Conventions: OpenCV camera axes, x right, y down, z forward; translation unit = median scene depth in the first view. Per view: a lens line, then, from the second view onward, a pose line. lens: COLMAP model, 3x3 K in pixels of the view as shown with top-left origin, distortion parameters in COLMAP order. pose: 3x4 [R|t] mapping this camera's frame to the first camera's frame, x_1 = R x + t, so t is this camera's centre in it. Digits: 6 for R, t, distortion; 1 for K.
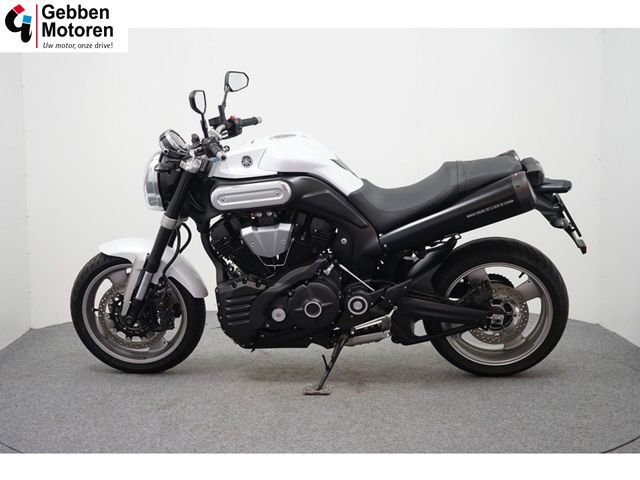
lens RADIAL K [[1012.4, 0, 320.0], [0, 1012.4, 240.0], [0, 0, 1]] dist [0.001049, 0.004429]
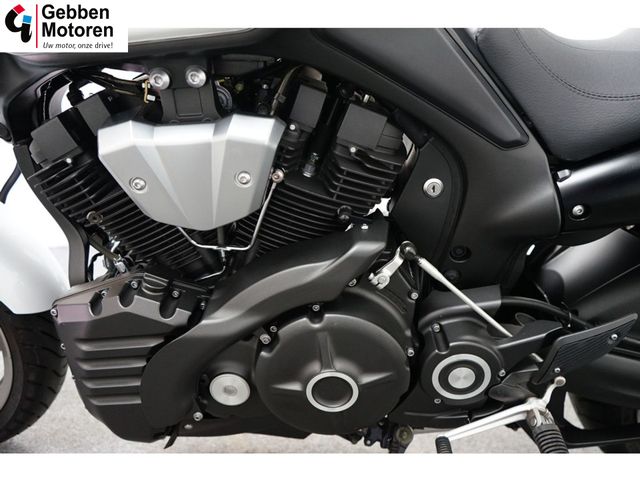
lens RADIAL K [[515.4, 0, 320.0], [0, 515.4, 240.0], [0, 0, 1]] dist [-0.005048, -0.003696]
pose [[0.996996, 0.037068, 0.068001, -0.024105], [-0.046375, 0.988946, 0.140834, -0.003607], [-0.062029, -0.143565, 0.987695, 0.839310]]
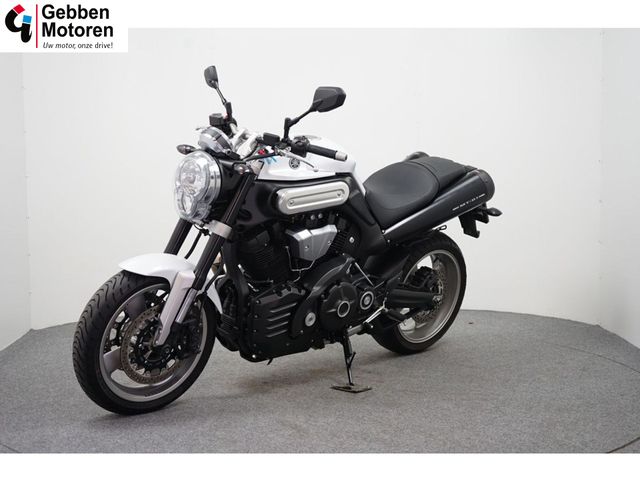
lens RADIAL K [[1012.4, 0, 320.0], [0, 1012.4, 240.0], [0, 0, 1]] dist [0.001049, 0.004429]
pose [[0.653706, -0.062241, 0.754185, -0.777038], [0.070007, 0.997312, 0.021625, -0.023317], [-0.753503, 0.038662, 0.656306, 0.351657]]
